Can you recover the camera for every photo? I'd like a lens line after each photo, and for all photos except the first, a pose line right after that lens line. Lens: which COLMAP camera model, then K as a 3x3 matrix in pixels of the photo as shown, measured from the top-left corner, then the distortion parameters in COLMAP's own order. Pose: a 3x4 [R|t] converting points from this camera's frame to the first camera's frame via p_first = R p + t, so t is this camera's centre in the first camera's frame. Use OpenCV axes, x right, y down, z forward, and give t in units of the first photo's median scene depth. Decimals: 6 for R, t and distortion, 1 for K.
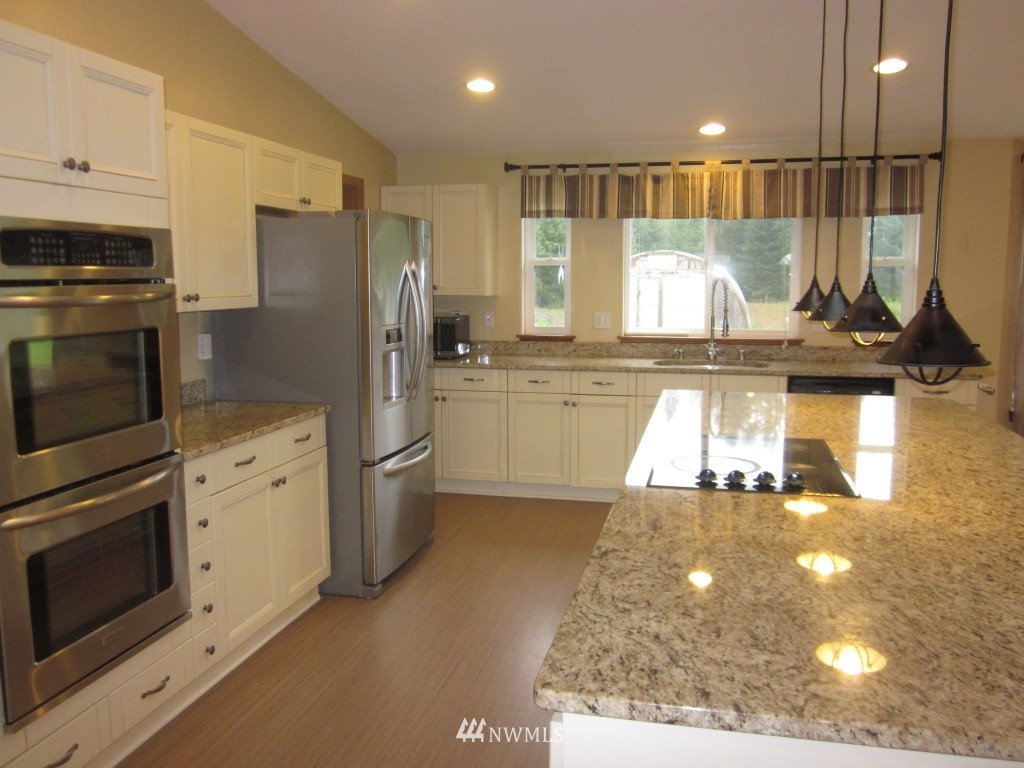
lens RADIAL K [[857.7, 0, 512.0], [0, 857.7, 384.0], [0, 0, 1]] dist [-0.029670, 0.005937]
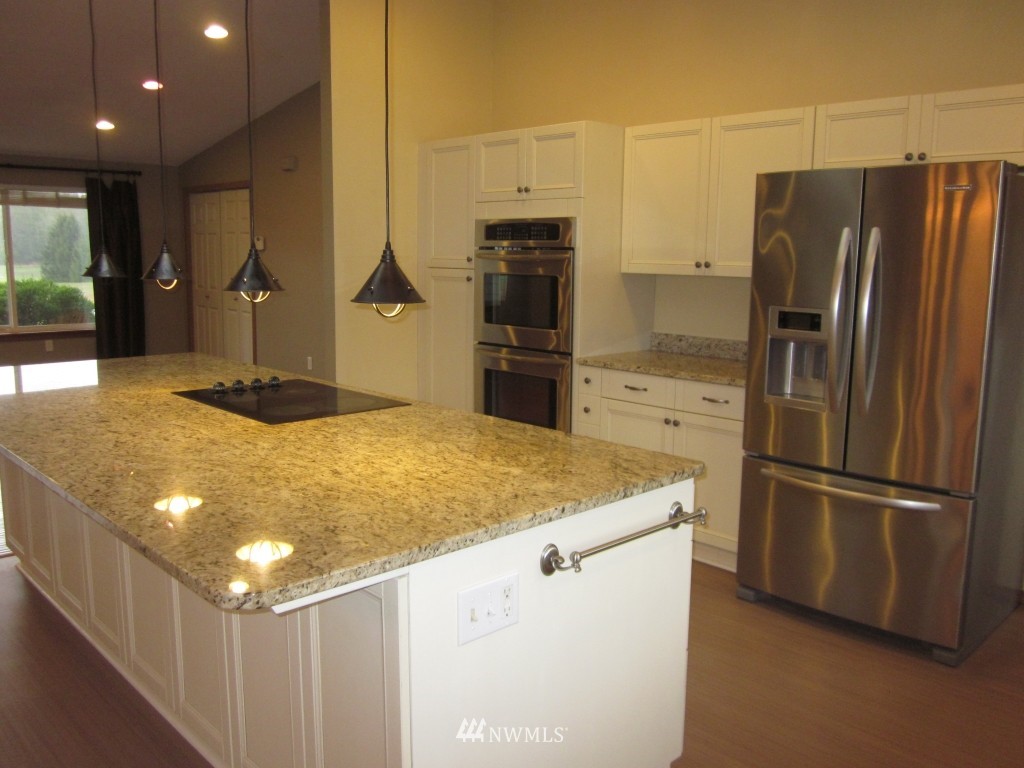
lens RADIAL K [[857.7, 0, 512.0], [0, 857.7, 384.0], [0, 0, 1]] dist [-0.029670, 0.005937]
pose [[-0.547442, 0.129186, -0.826812, 0.501719], [-0.112535, 0.967674, 0.225706, -0.108959], [0.829242, 0.216606, -0.515208, 0.864049]]
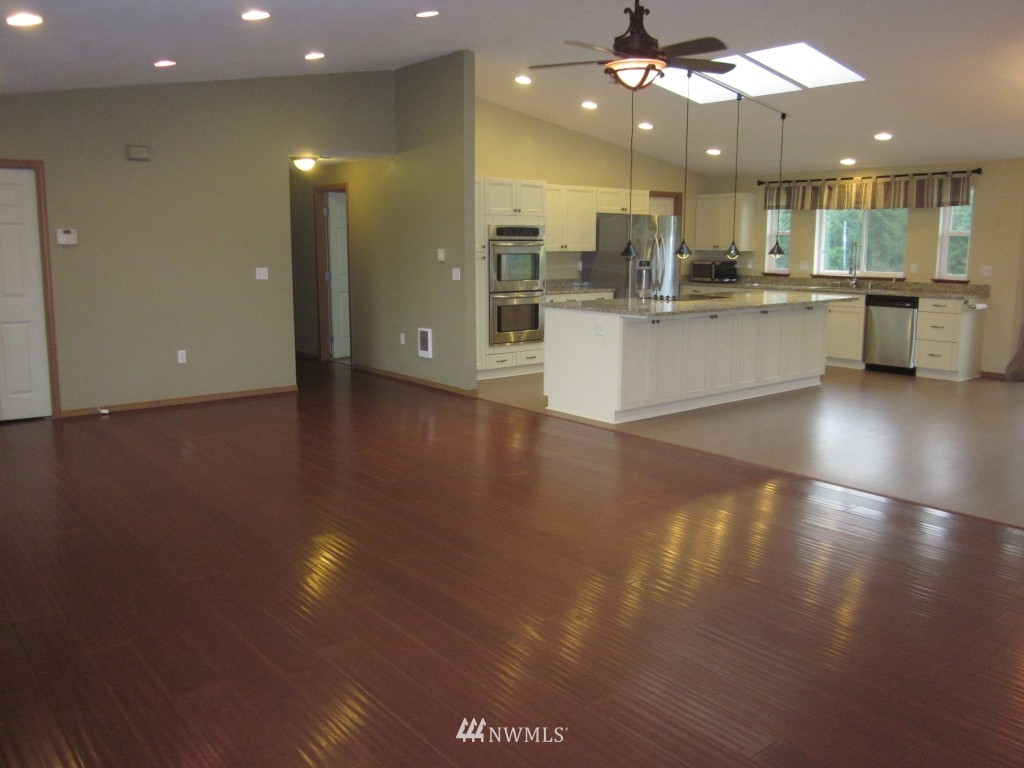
lens RADIAL K [[857.7, 0, 512.0], [0, 857.7, 384.0], [0, 0, 1]] dist [-0.029670, 0.005937]
pose [[0.790542, 0.103906, -0.603529, 0.794653], [-0.080593, 0.994582, 0.065665, 0.115732], [0.607082, -0.003271, 0.794632, -0.885699]]
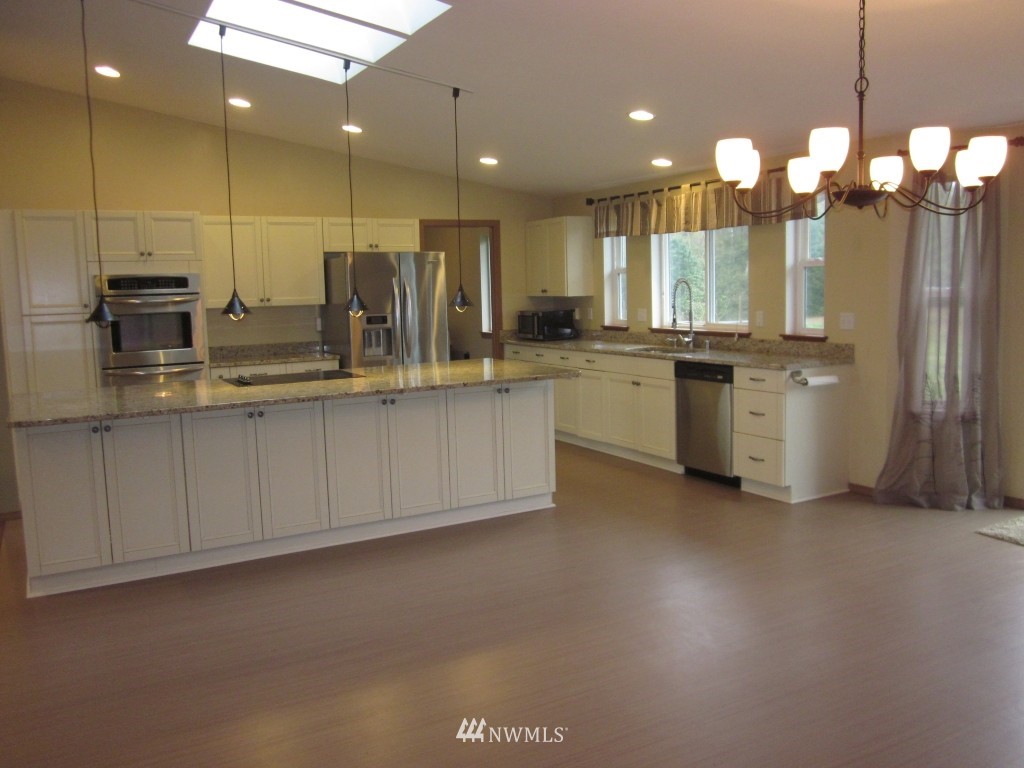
lens RADIAL K [[857.7, 0, 512.0], [0, 857.7, 384.0], [0, 0, 1]] dist [-0.029670, 0.005937]
pose [[0.671115, 0.068544, -0.738178, 0.995597], [-0.067573, 0.997228, 0.031164, 0.001799], [0.738267, 0.028966, 0.673886, -0.000855]]
